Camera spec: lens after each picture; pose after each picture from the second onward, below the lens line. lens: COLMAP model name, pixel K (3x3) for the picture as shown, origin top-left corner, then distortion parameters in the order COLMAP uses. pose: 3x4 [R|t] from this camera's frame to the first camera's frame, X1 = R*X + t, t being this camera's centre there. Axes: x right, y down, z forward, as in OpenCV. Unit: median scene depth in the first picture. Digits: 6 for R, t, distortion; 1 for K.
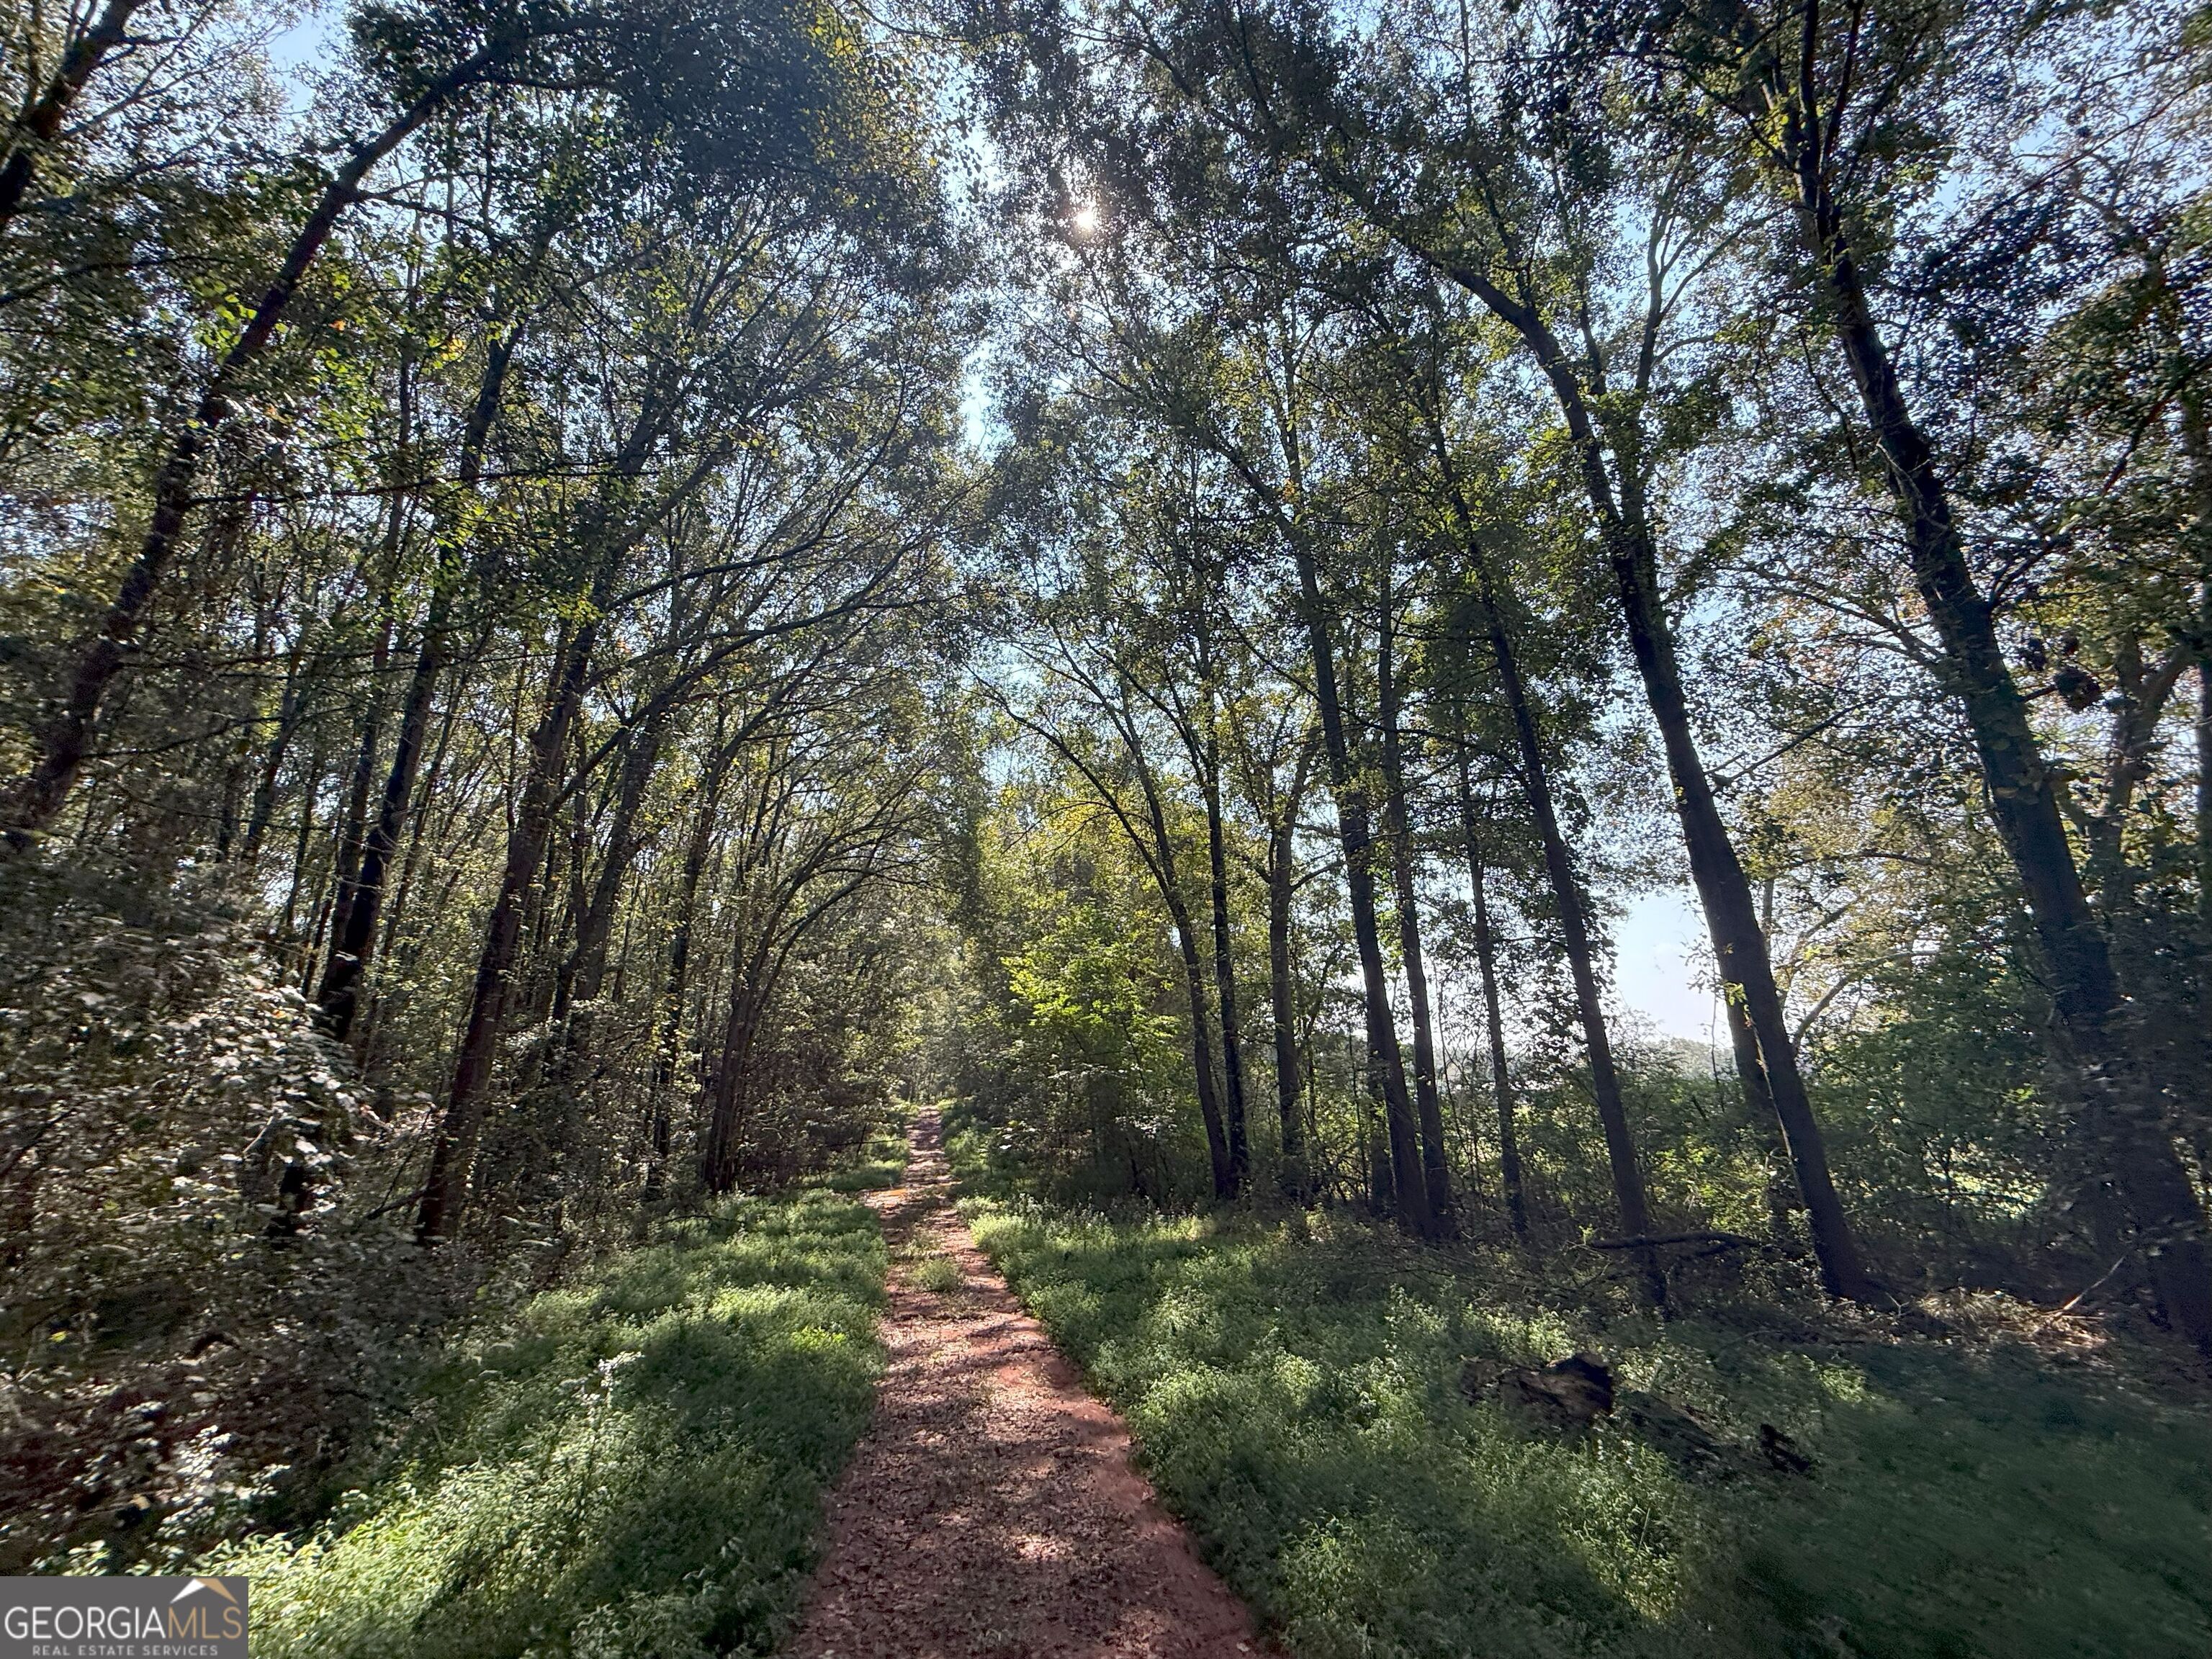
lens RADIAL K [[876.6, 0, 1122.7], [0, 876.6, 833.1], [0, 0, 1]] dist [0.003124, -0.000109]
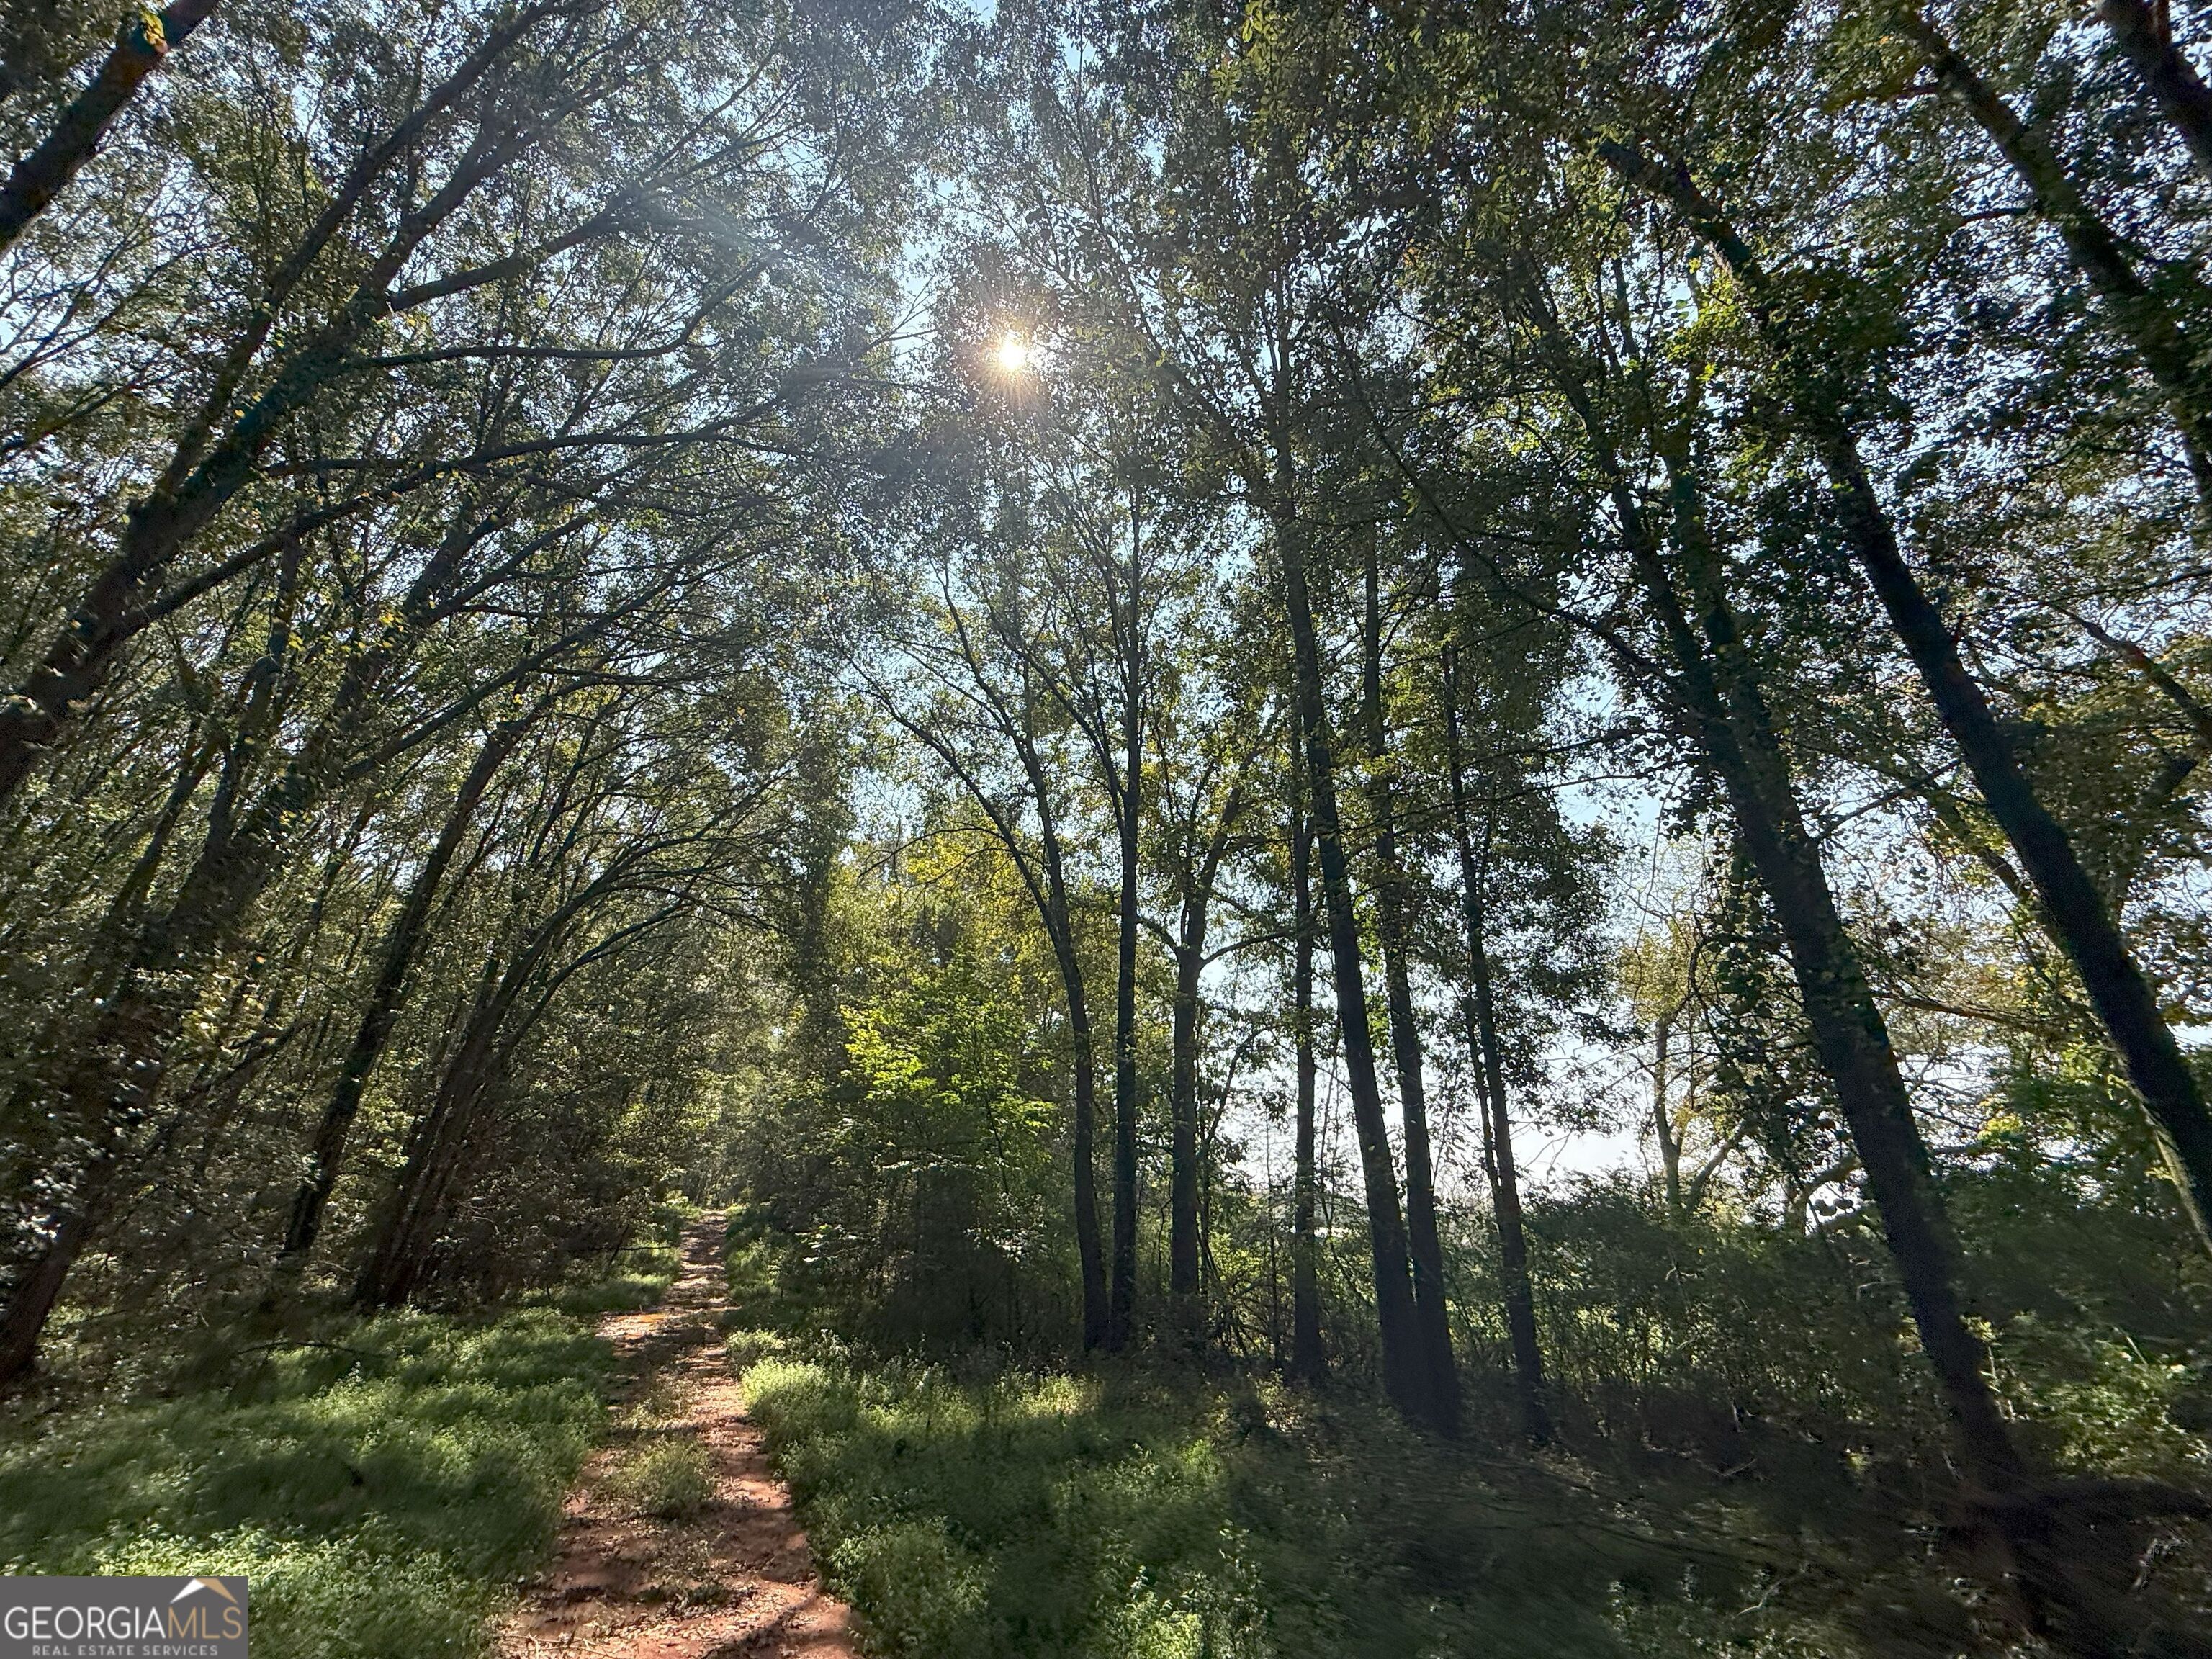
lens RADIAL K [[887.5, 0, 1104.2], [0, 887.5, 834.5], [0, 0, 1]] dist [0.014973, -0.000124]
pose [[0.983297, 0.126794, 0.130575, -0.027454], [-0.110053, 0.985608, -0.128314, 0.059691], [-0.144965, 0.111800, 0.983100, 0.150978]]
